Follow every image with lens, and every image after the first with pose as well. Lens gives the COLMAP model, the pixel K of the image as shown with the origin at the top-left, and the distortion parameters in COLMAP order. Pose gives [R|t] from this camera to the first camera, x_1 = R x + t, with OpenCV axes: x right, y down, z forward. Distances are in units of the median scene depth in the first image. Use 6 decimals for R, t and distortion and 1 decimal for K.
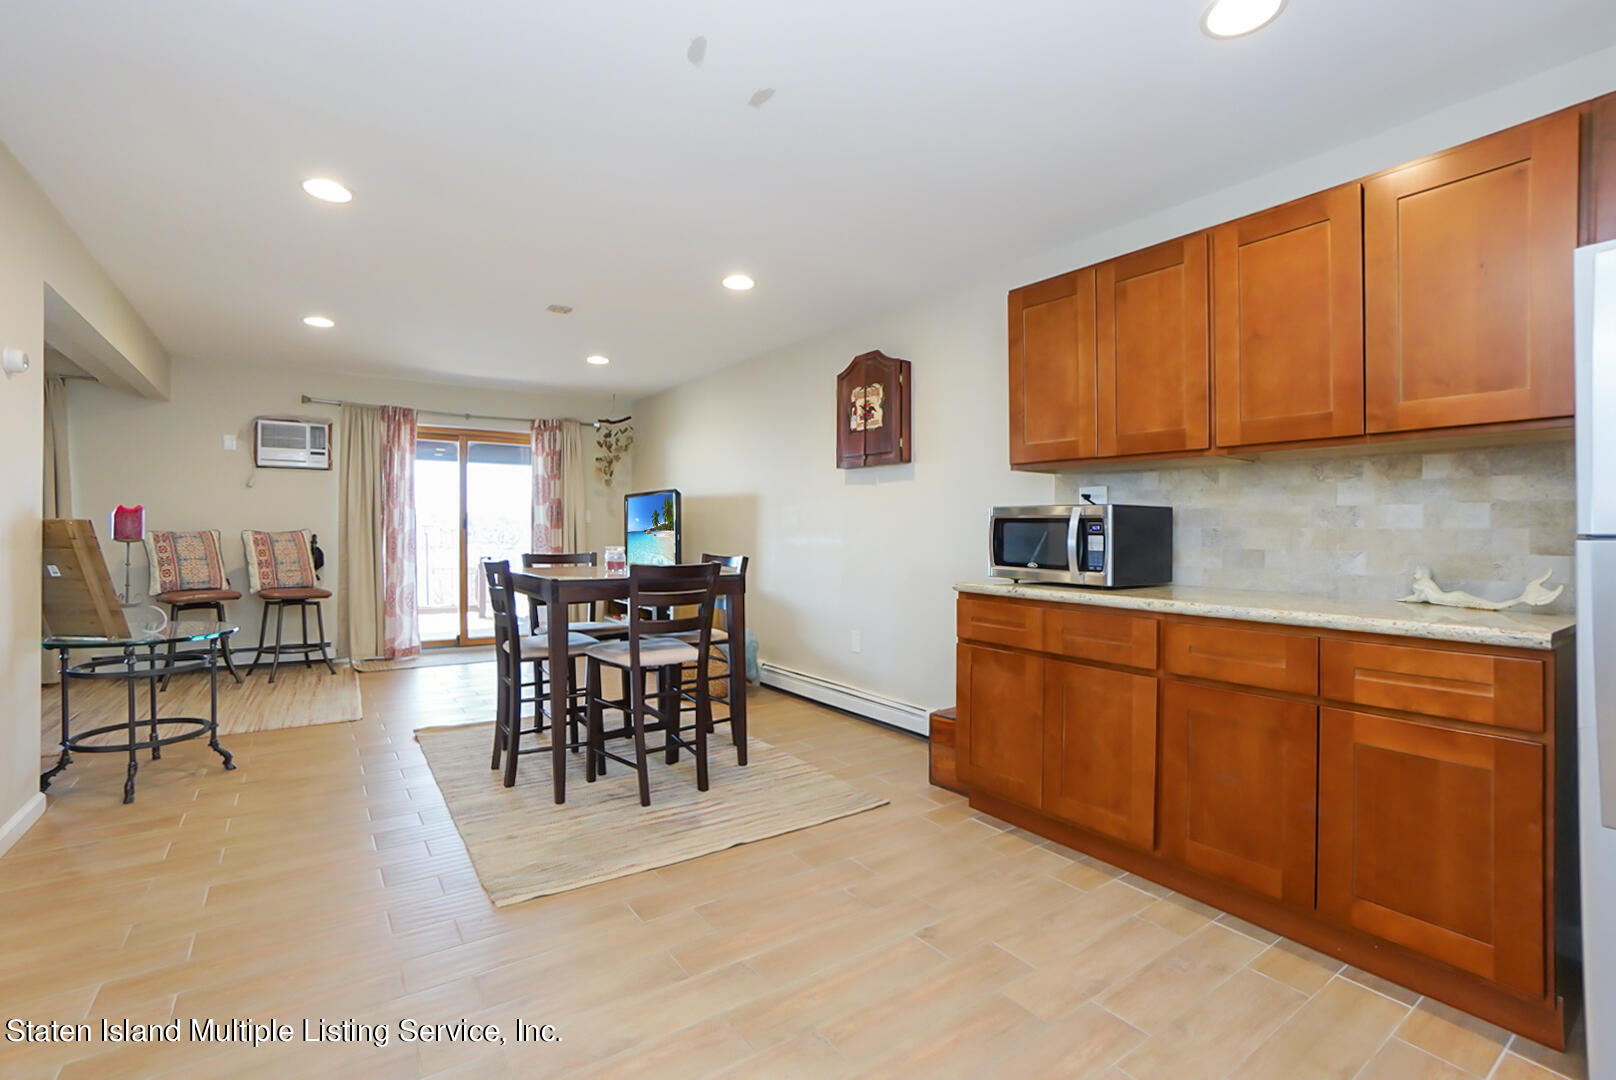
lens RADIAL K [[714.6, 0, 808.0], [0, 714.6, 540.0], [0, 0, 1]] dist [-0.019301, 0.000471]
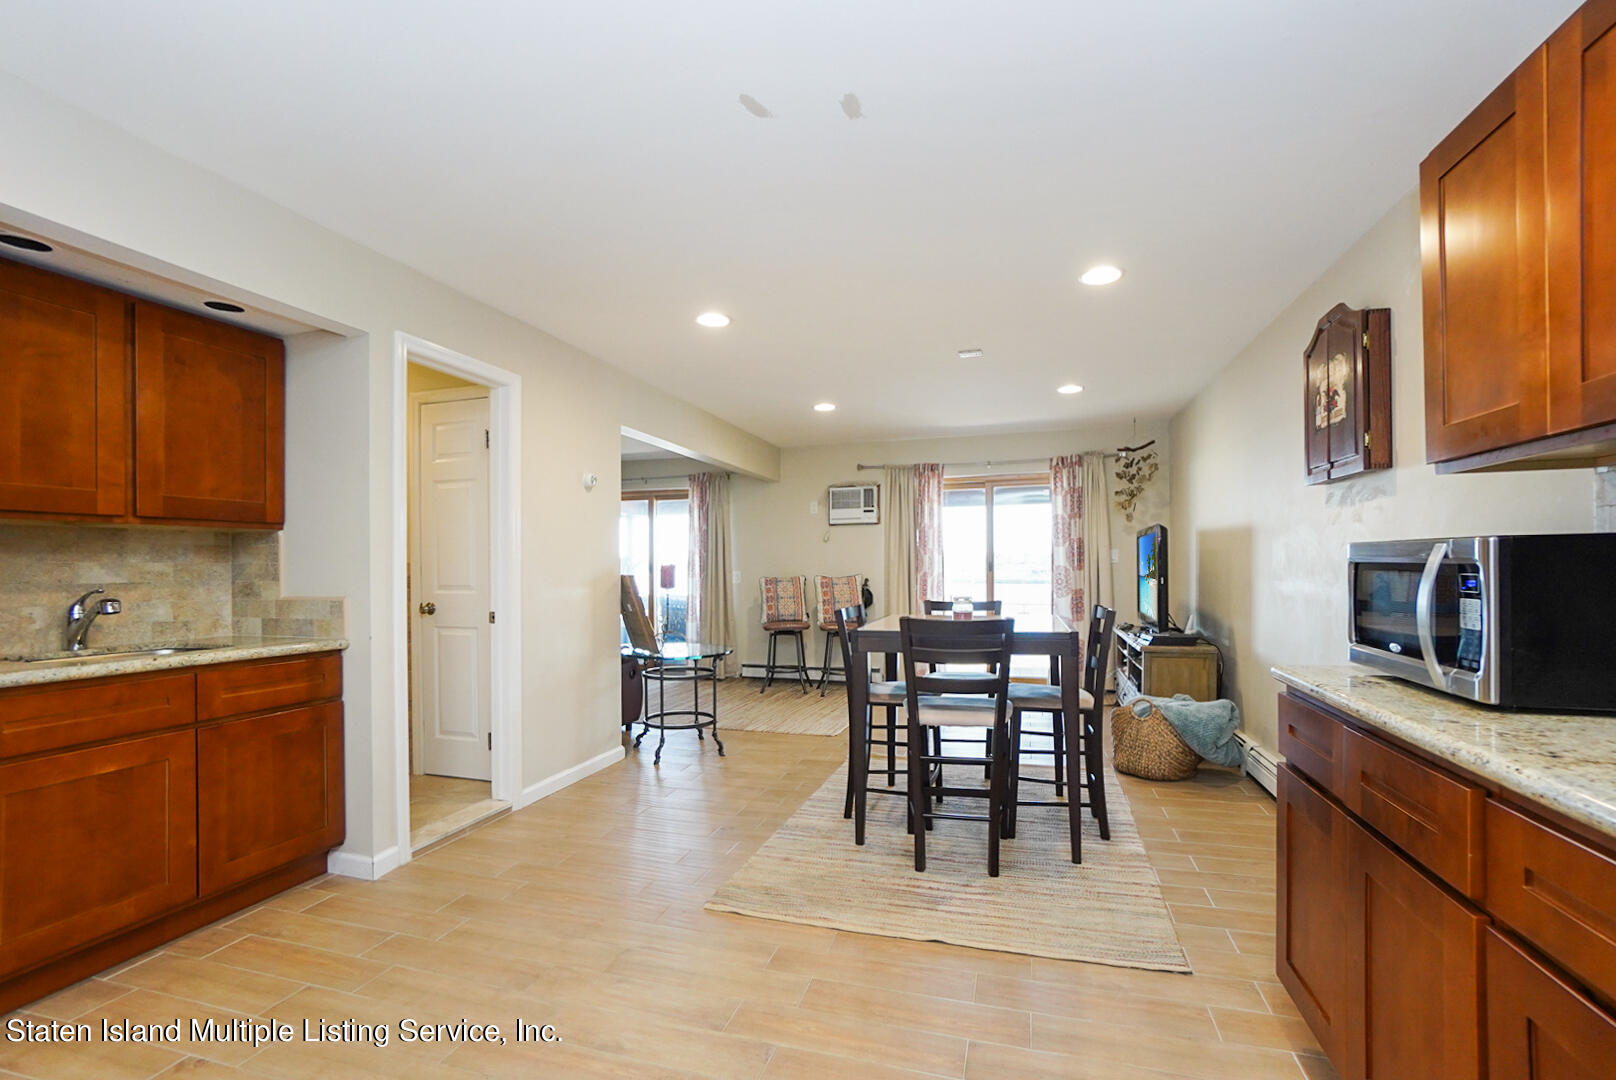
lens RADIAL K [[733.7, 0, 805.3], [0, 733.7, 582.0], [0, 0, 1]] dist [-0.036437, 0.000567]
pose [[0.624128, 0.001166, -0.781321, 0.301519], [0.006246, 0.999959, 0.006482, -0.014415], [0.781297, -0.008925, 0.624096, 0.189293]]
